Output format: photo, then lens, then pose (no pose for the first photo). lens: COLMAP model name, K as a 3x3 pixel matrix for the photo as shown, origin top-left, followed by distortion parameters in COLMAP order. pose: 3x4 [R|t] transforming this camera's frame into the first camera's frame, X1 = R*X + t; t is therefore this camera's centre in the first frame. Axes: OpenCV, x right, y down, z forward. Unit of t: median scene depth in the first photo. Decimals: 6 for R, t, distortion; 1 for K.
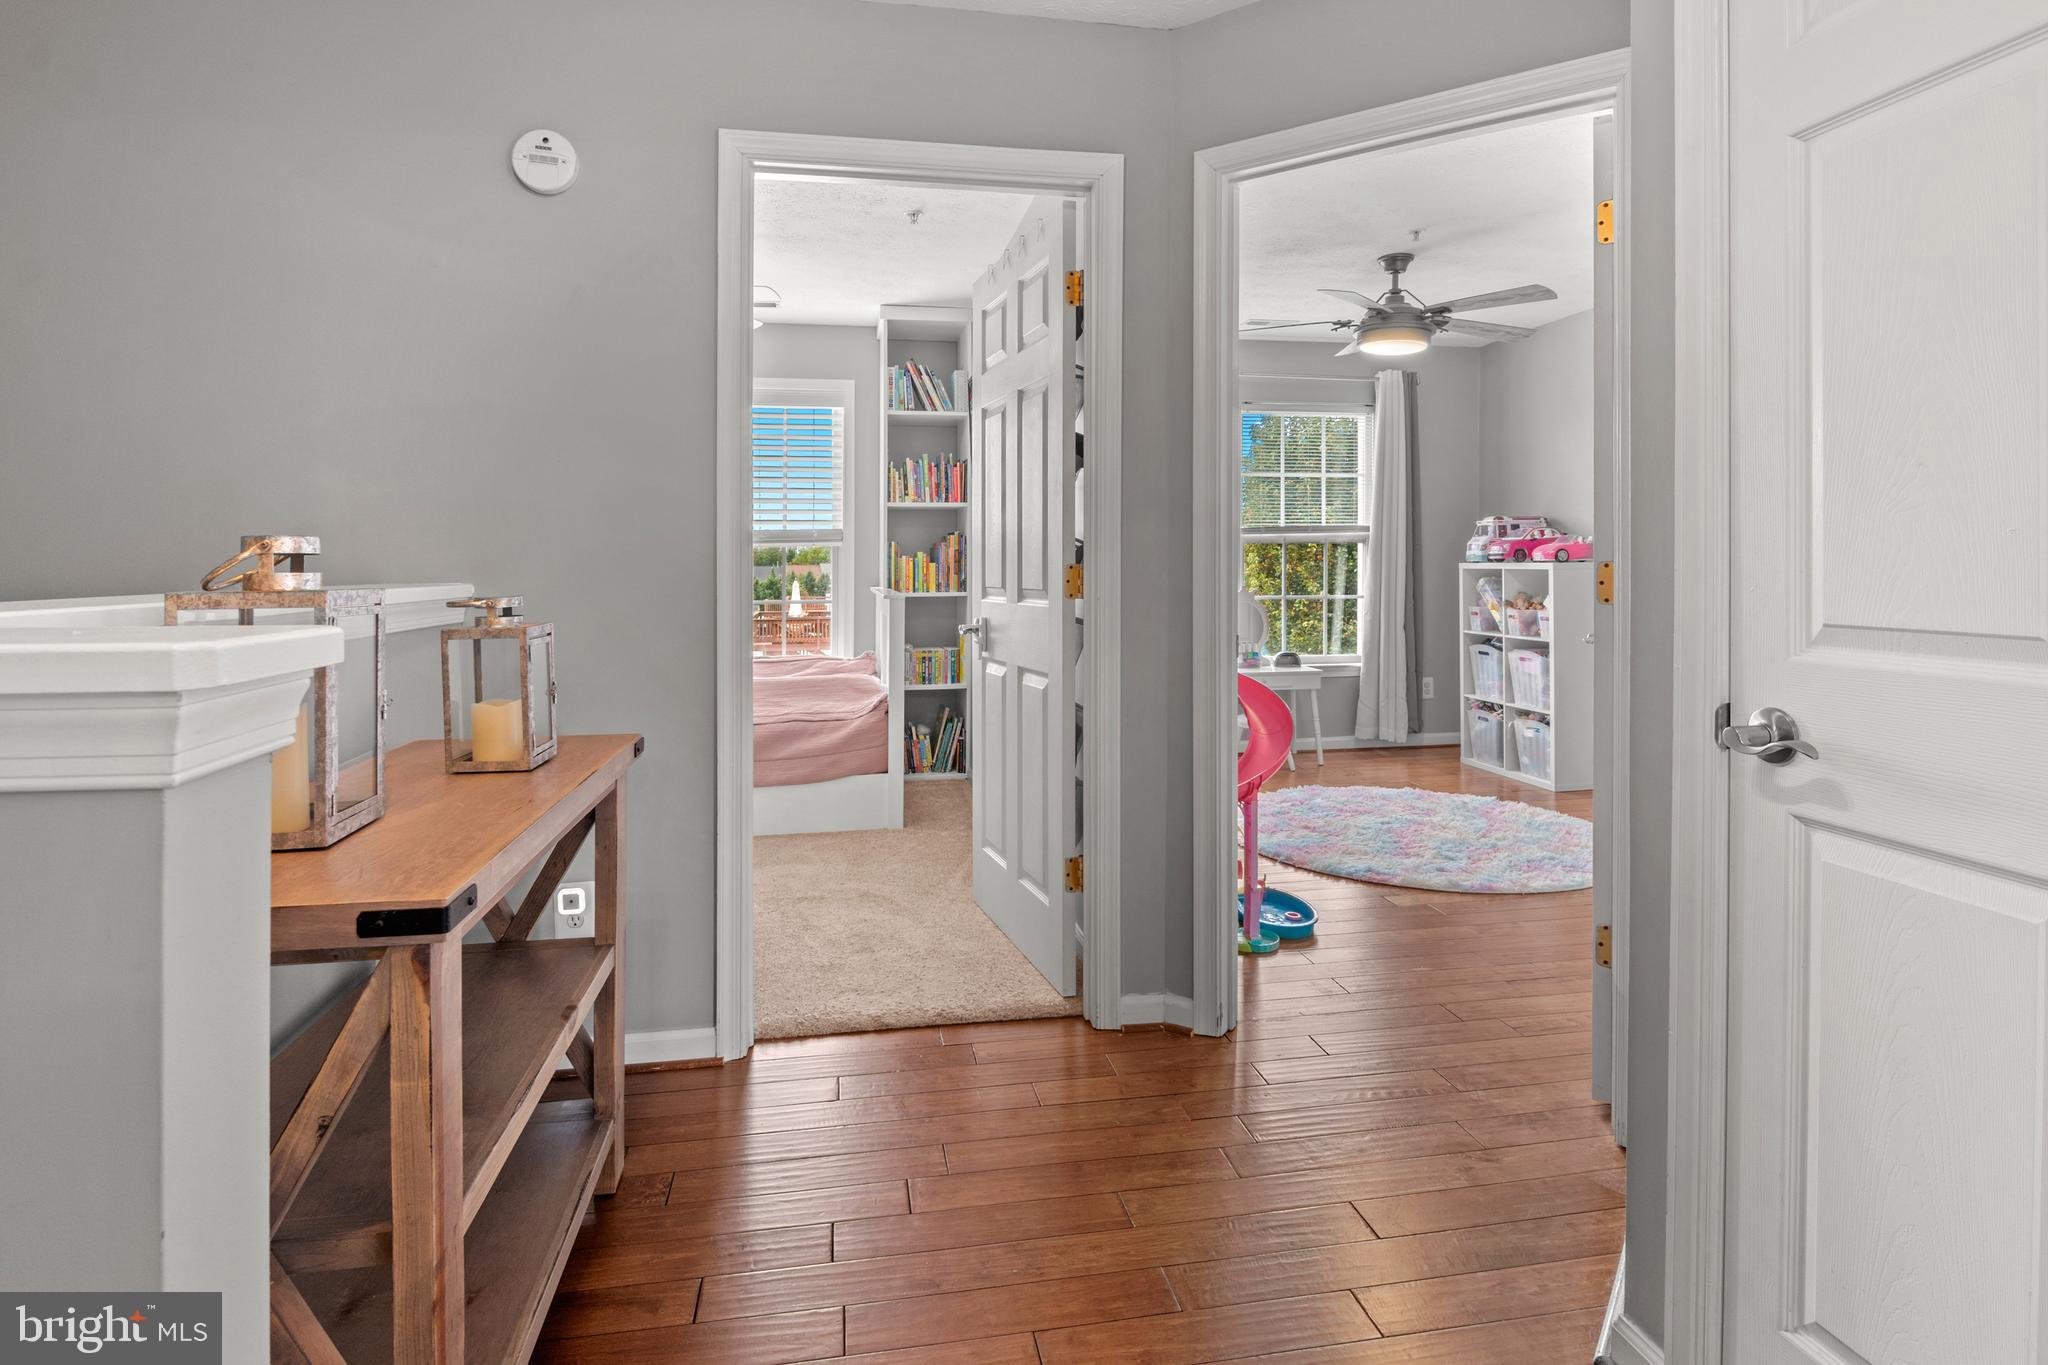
lens RADIAL K [[1054.1, 0, 1011.3], [0, 1054.1, 555.1], [0, 0, 1]] dist [0.002775, -0.002329]
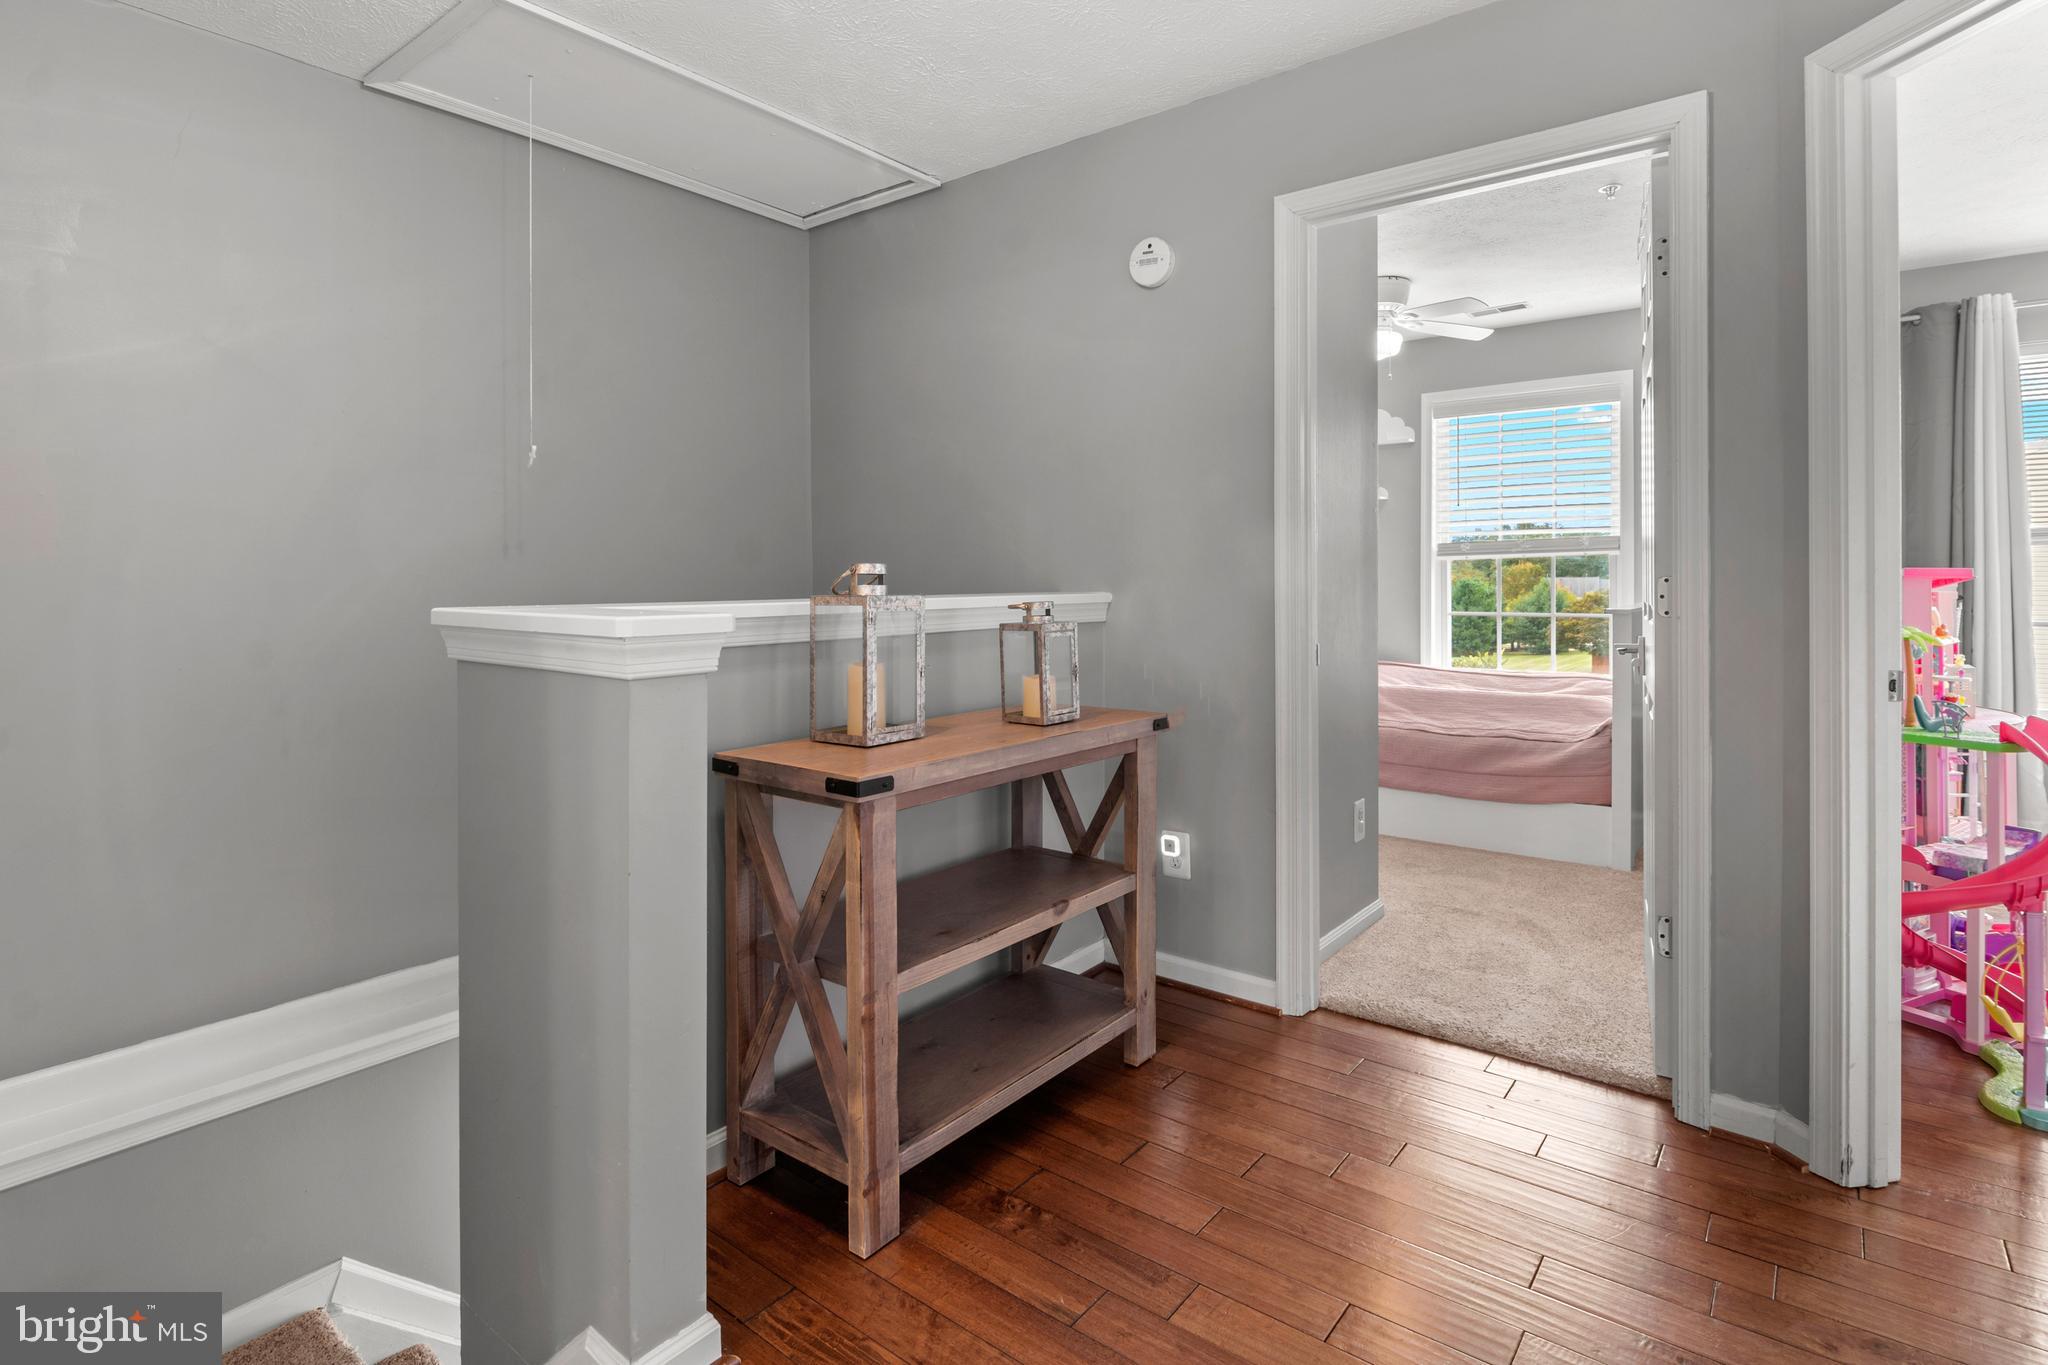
lens RADIAL K [[1054.1, 0, 1011.3], [0, 1054.1, 555.1], [0, 0, 1]] dist [0.002775, -0.002329]
pose [[0.658703, -0.015621, -0.752241, 0.375509], [0.009359, 0.999877, -0.012567, -0.003266], [0.752345, 0.001237, 0.658768, 0.027919]]
